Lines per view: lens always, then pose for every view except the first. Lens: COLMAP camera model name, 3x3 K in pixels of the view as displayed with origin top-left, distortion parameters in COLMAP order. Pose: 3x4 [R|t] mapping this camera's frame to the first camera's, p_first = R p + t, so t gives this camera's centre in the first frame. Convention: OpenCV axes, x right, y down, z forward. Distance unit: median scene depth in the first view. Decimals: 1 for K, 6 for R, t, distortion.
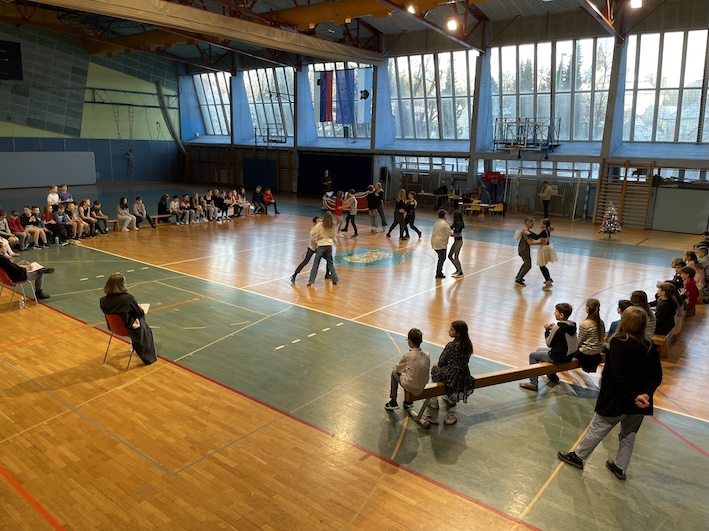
lens RADIAL K [[538.9, 0, 358.7], [0, 538.9, 255.4], [0, 0, 1]] dist [0.094013, -0.130800]
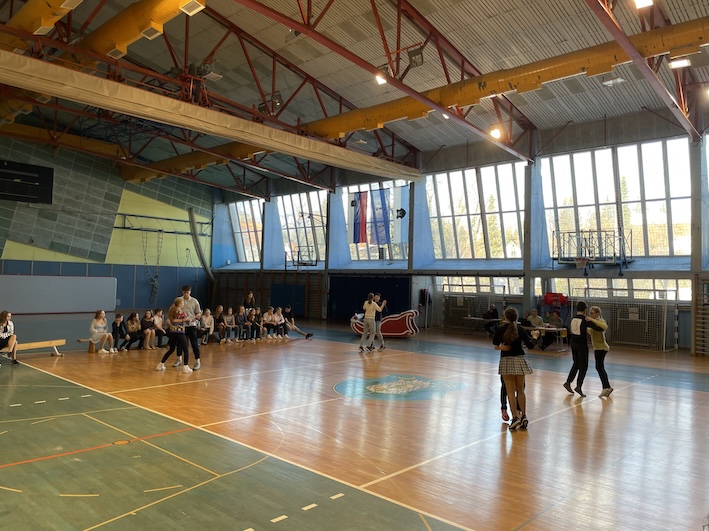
lens RADIAL K [[538.9, 0, 358.7], [0, 538.9, 255.4], [0, 0, 1]] dist [0.094013, -0.130800]
pose [[0.996983, -0.002902, -0.077568, 0.009636], [-0.017017, 0.966819, -0.254895, 0.008883], [0.075734, 0.255446, 0.963852, 0.122402]]
